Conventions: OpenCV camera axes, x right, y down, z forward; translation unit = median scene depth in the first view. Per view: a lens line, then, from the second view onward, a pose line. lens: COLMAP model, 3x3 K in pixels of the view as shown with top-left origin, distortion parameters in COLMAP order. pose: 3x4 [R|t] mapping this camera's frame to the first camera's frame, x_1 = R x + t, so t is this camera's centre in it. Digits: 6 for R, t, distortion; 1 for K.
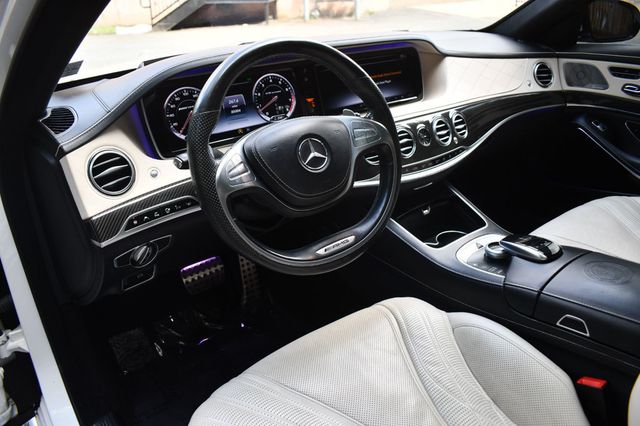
lens RADIAL K [[492.9, 0, 319.8], [0, 492.9, 212.6], [0, 0, 1]] dist [-0.056359, -0.007331]
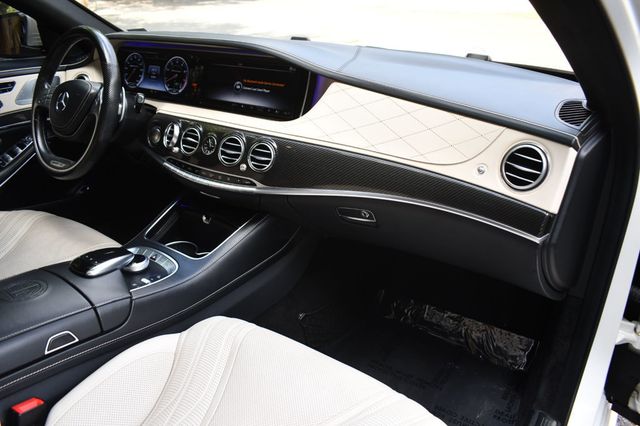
lens RADIAL K [[492.9, 0, 320.3], [0, 492.9, 213.7], [0, 0, 1]] dist [-0.056359, -0.007331]
pose [[0.267689, 0.423923, -0.865235, 1.277010], [-0.403589, 0.864764, 0.298829, -0.454711], [0.874905, 0.269207, 0.402579, 0.906683]]
